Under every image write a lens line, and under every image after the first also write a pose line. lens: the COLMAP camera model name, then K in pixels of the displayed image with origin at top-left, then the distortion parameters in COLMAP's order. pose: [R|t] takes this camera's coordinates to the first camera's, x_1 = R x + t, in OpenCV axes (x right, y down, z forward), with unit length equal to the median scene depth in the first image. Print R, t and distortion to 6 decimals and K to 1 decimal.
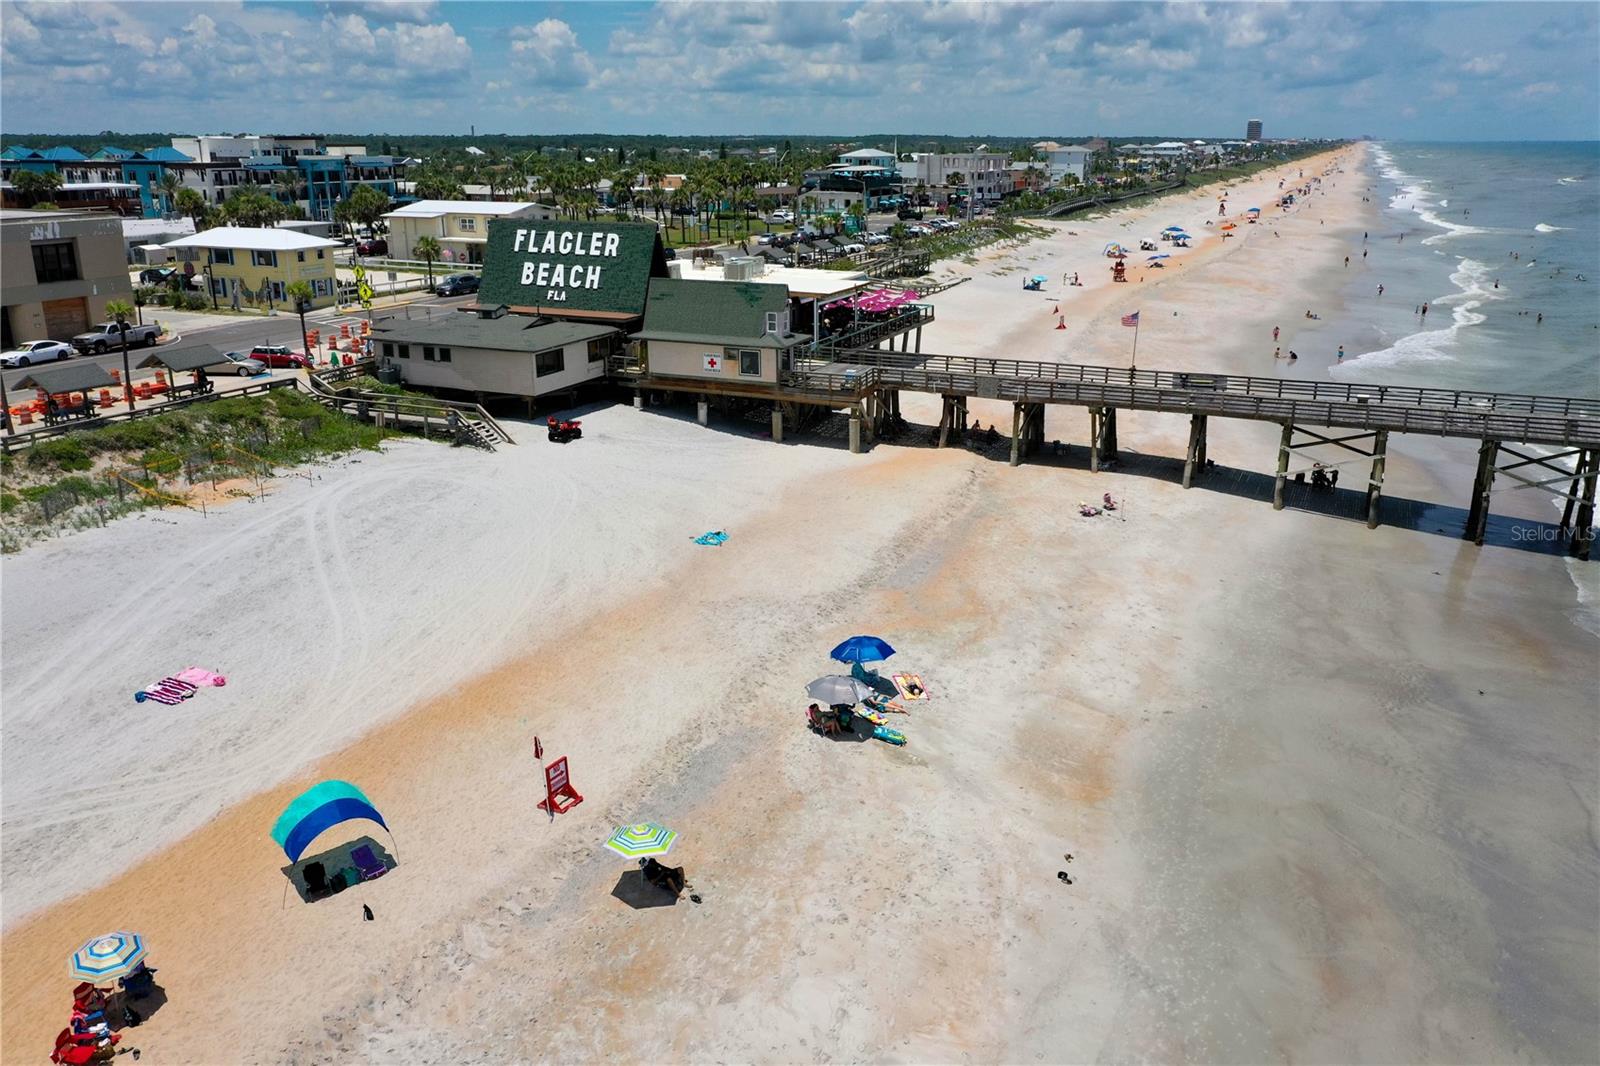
lens RADIAL K [[1282.3, 0, 792.1], [0, 1282.3, 504.3], [0, 0, 1]] dist [-0.003231, -0.005663]
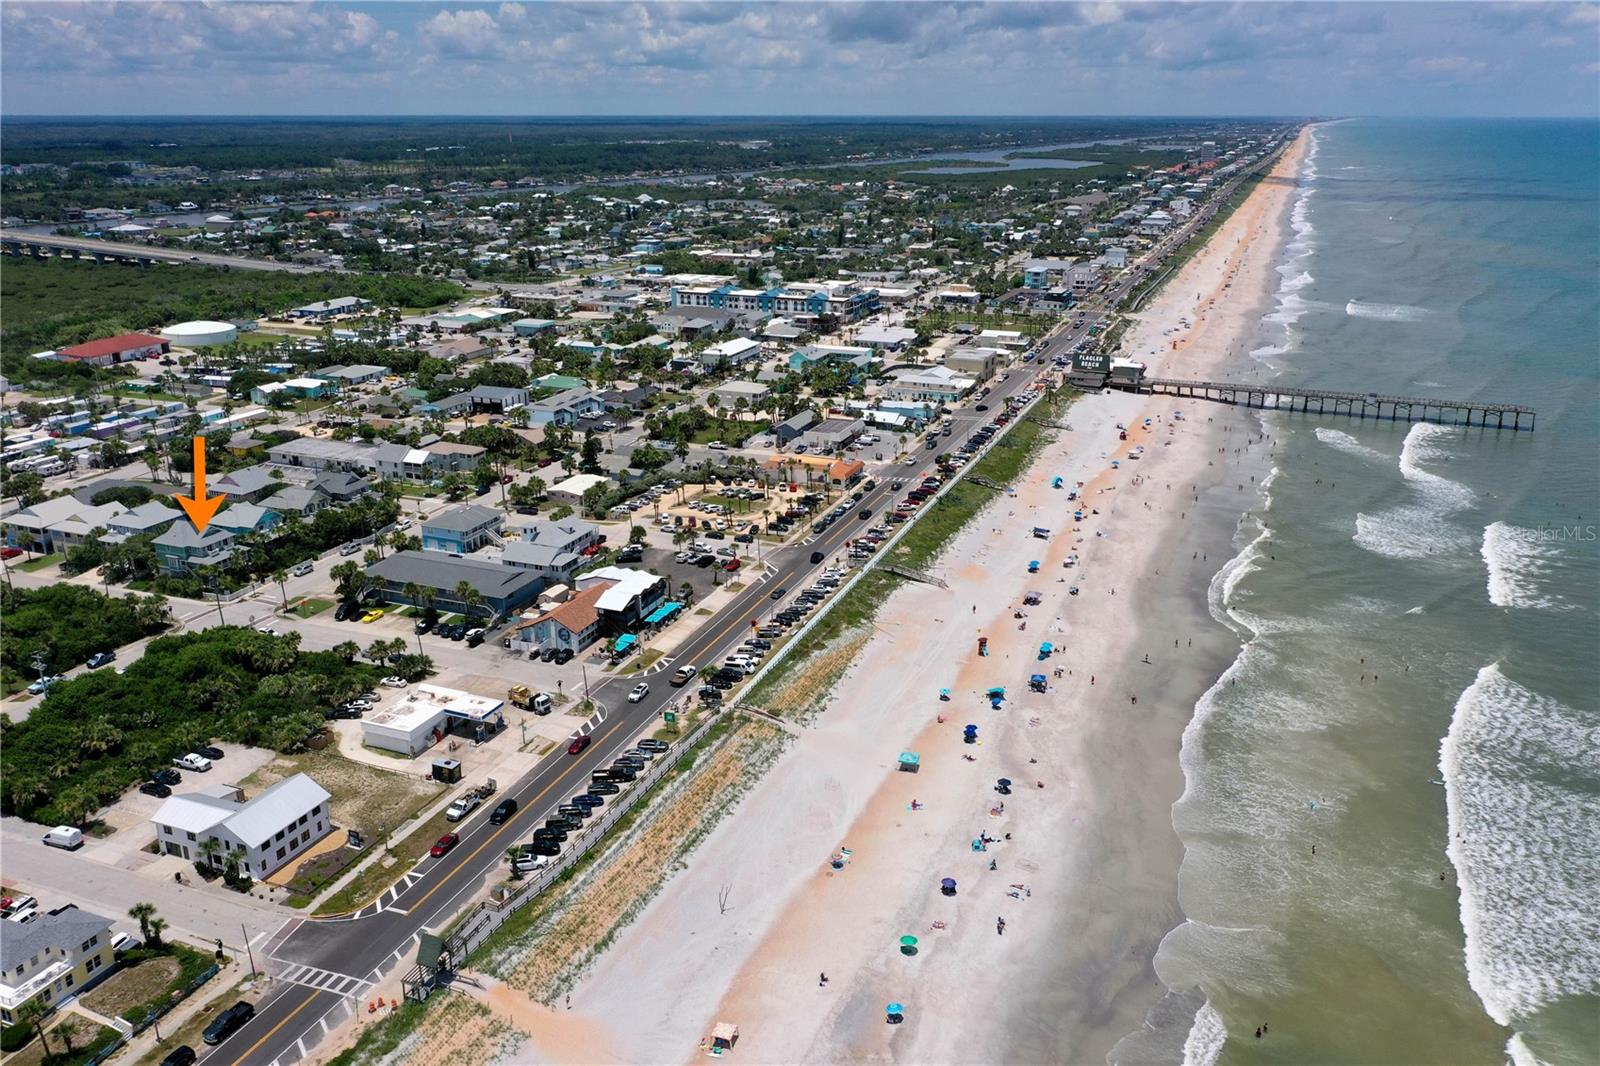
lens RADIAL K [[1282.3, 0, 792.1], [0, 1282.3, 504.3], [0, 0, 1]] dist [-0.003231, -0.005663]
pose [[0.999456, -0.010039, 0.031431, -1.797997], [0.009421, 0.999761, 0.019749, 0.330564], [-0.031622, -0.019442, 0.999311, -4.905245]]
